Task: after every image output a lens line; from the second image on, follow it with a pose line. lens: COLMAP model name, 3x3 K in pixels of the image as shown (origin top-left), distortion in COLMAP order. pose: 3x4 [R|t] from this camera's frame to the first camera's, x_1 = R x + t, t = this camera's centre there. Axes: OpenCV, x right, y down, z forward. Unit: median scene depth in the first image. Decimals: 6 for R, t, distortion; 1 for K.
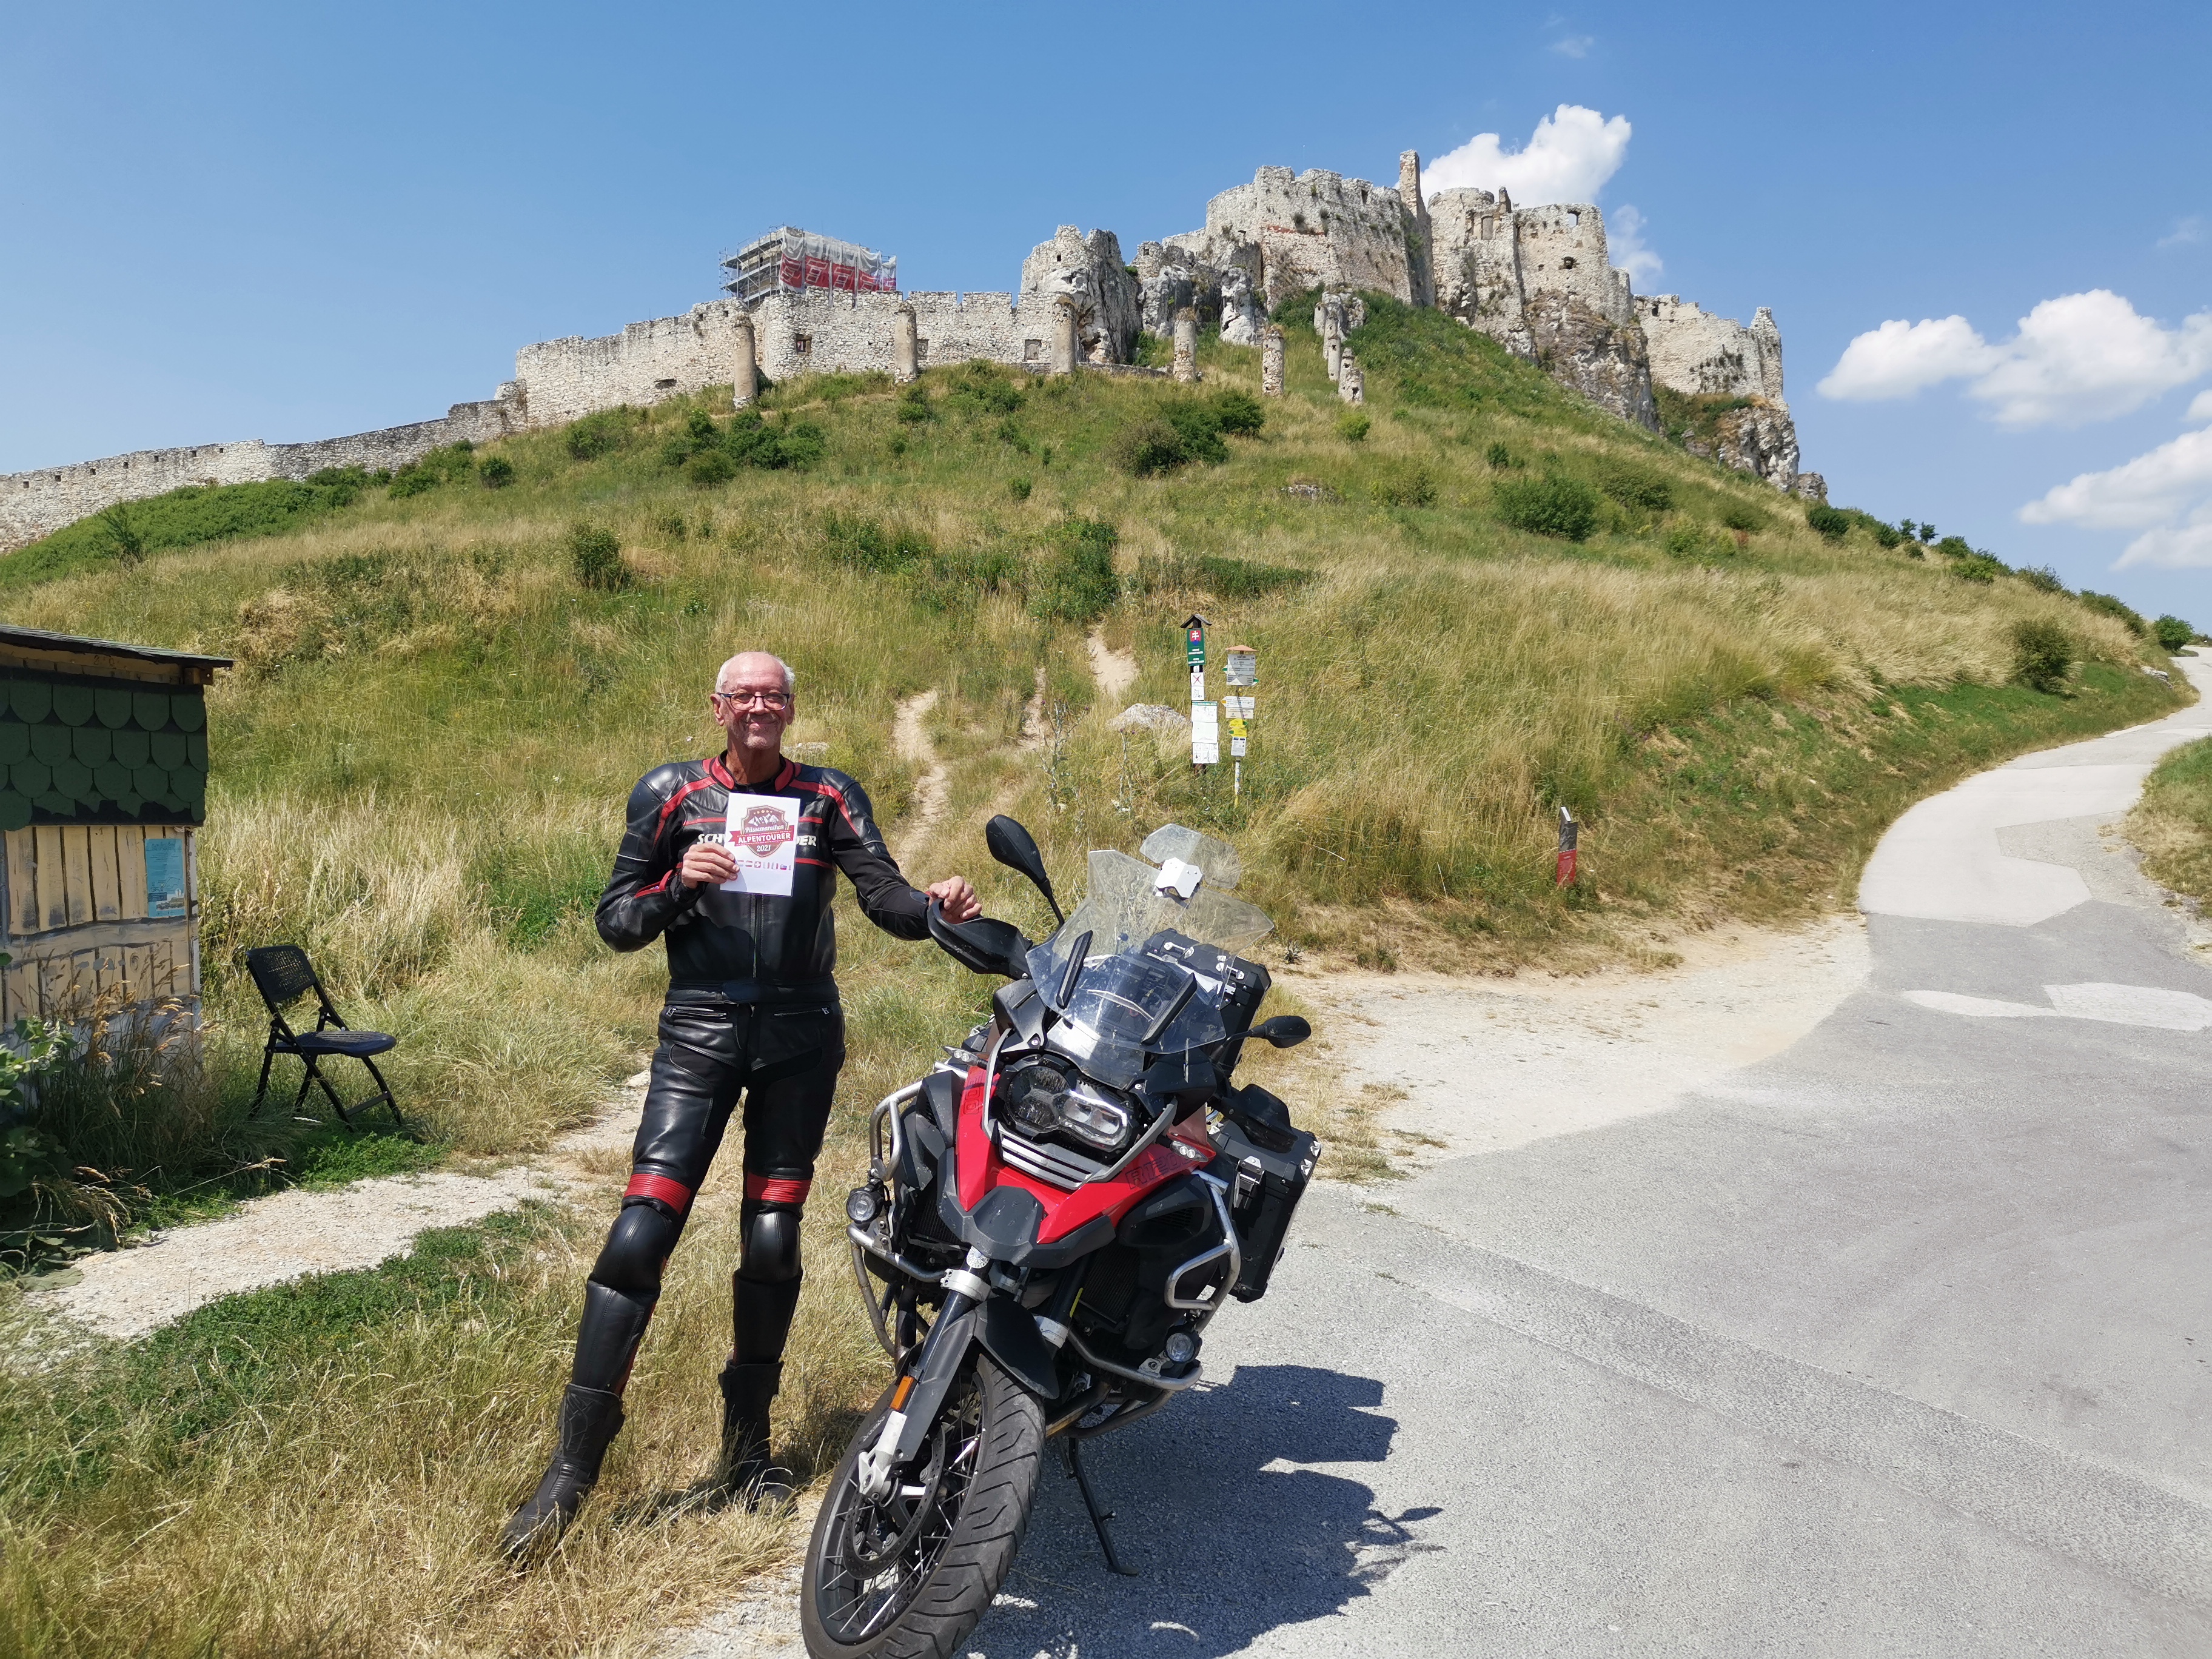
lens RADIAL K [[1716.8, 0, 1116.2], [0, 1716.8, 828.0], [0, 0, 1]] dist [0.028775, -0.010876]
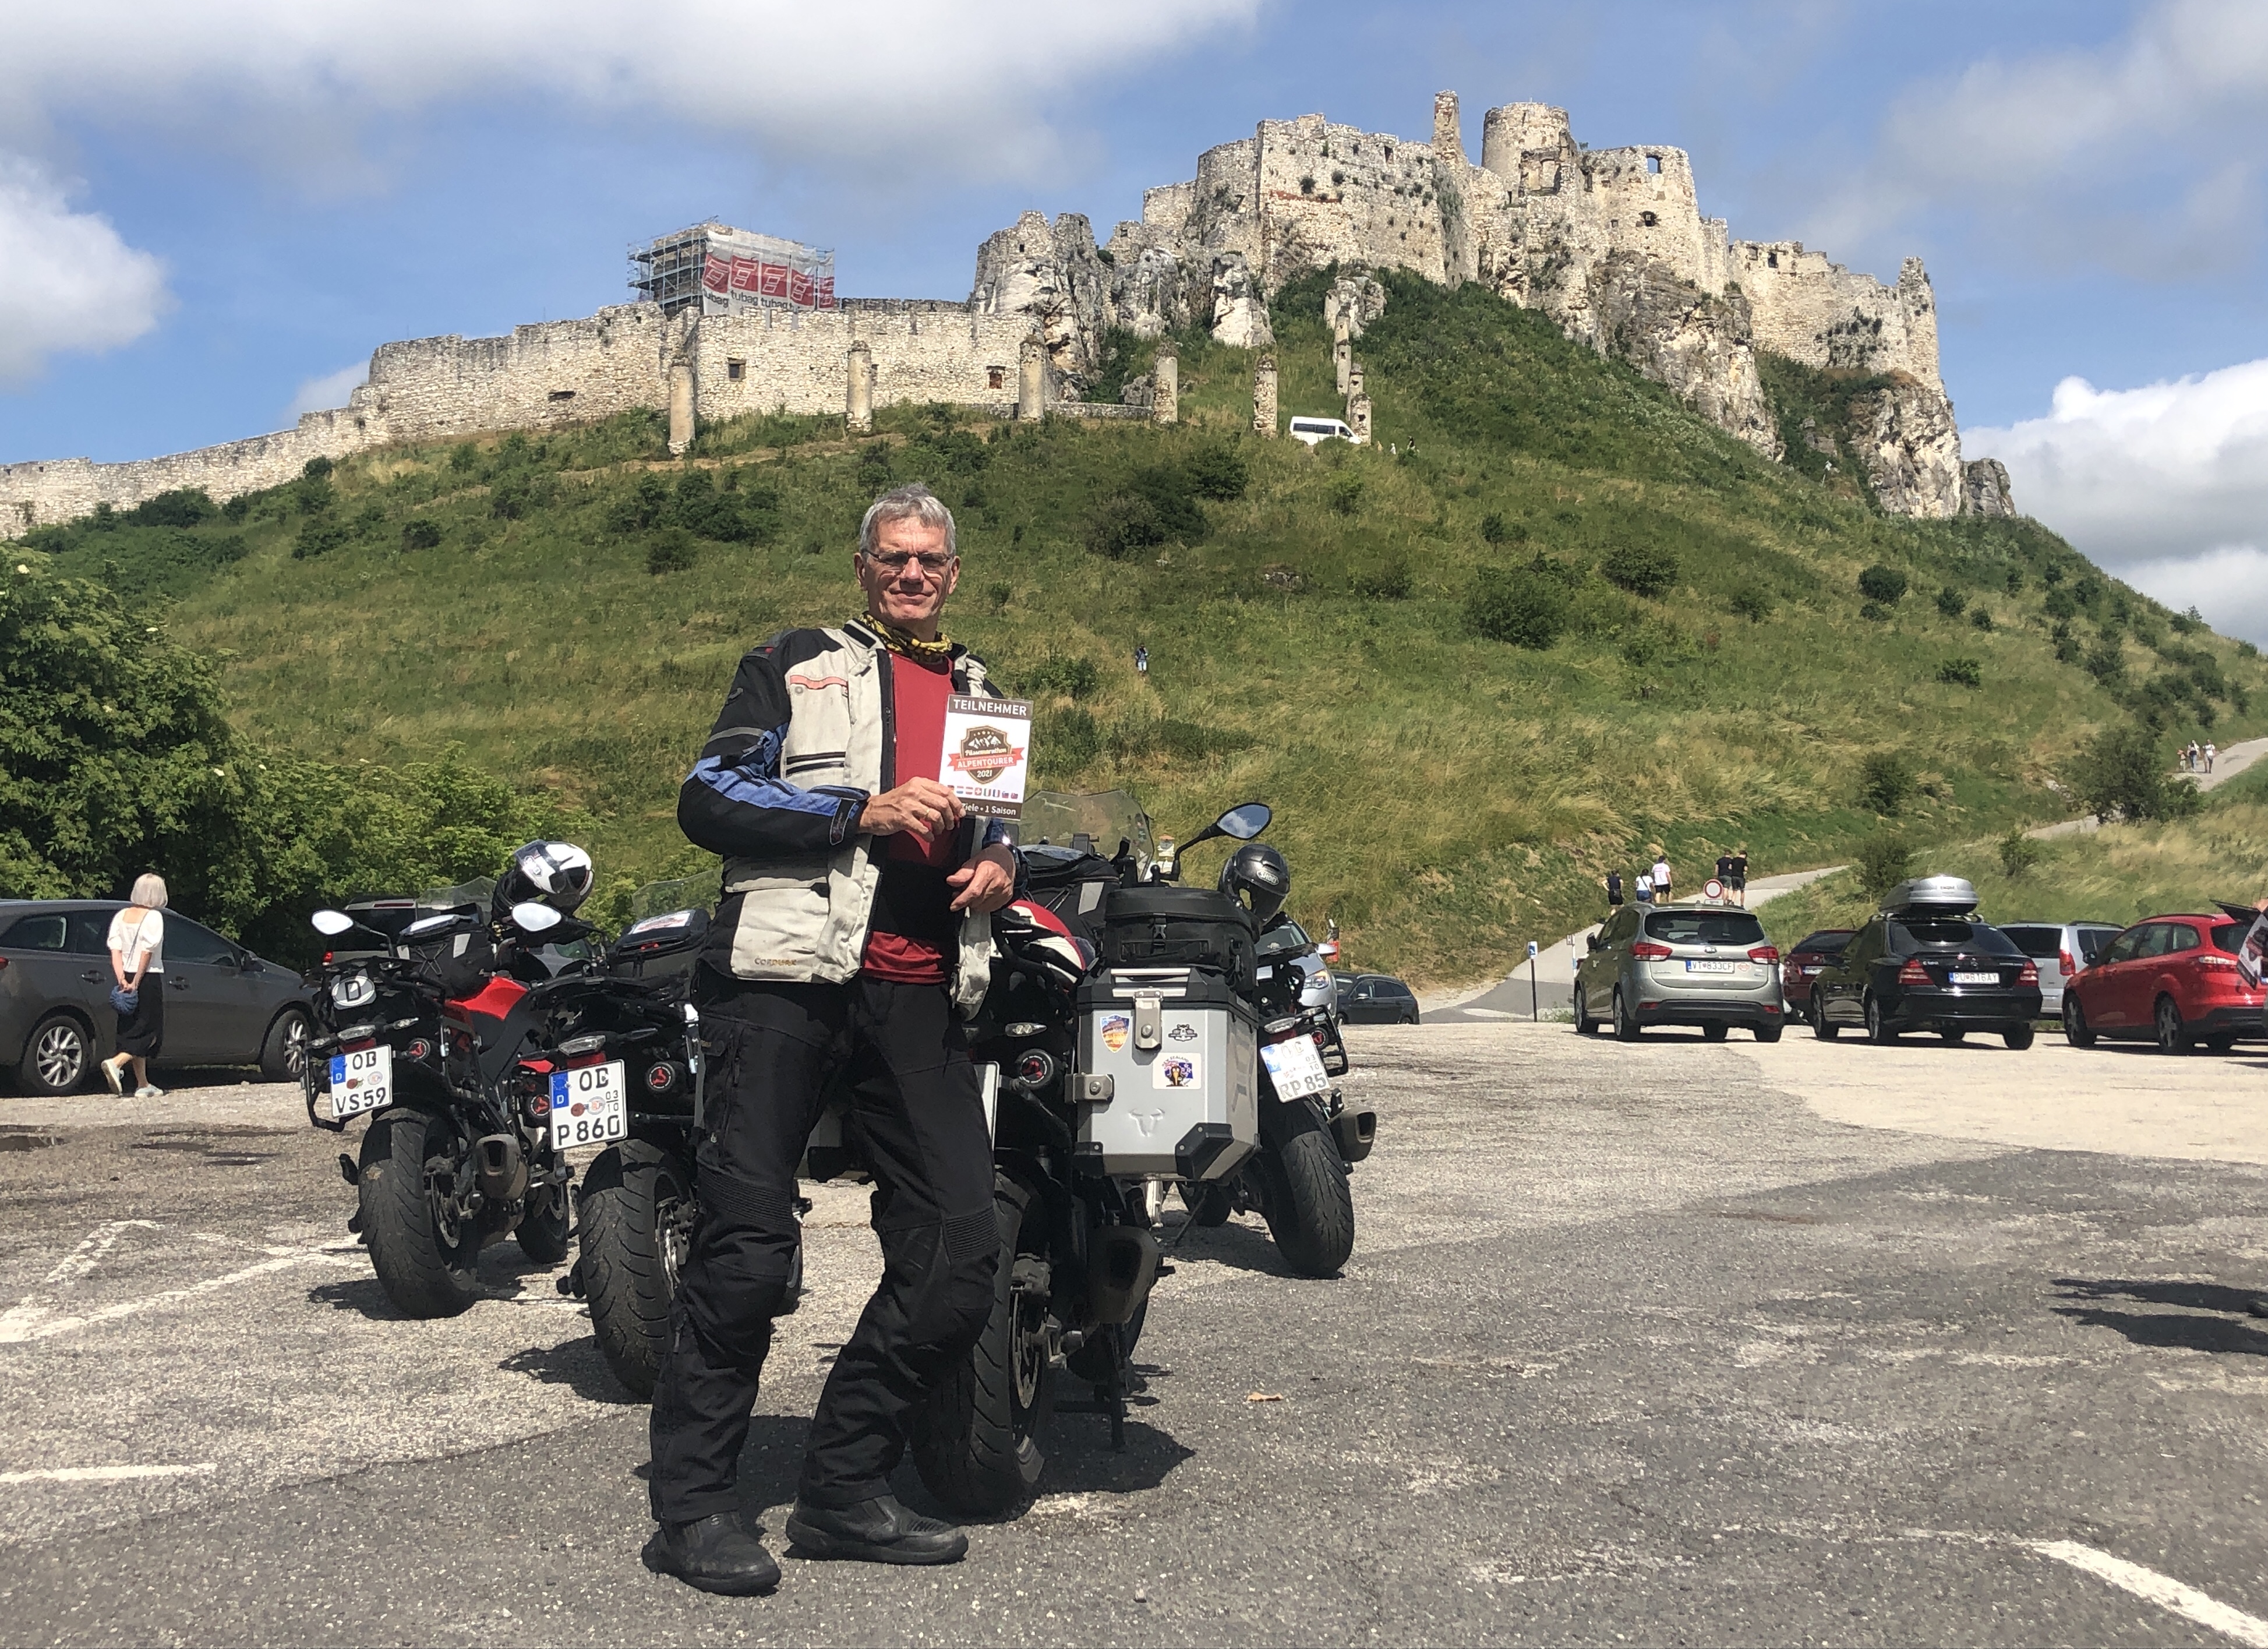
lens RADIAL K [[2610.7, 0, 1106.1], [0, 2610.7, 724.1], [0, 0, 1]] dist [0.096155, 0.000000]
pose [[0.999902, 0.007766, 0.011634, -0.004759], [-0.006913, 0.997405, -0.071667, -0.002963], [-0.012160, 0.071579, 0.997361, -0.297327]]
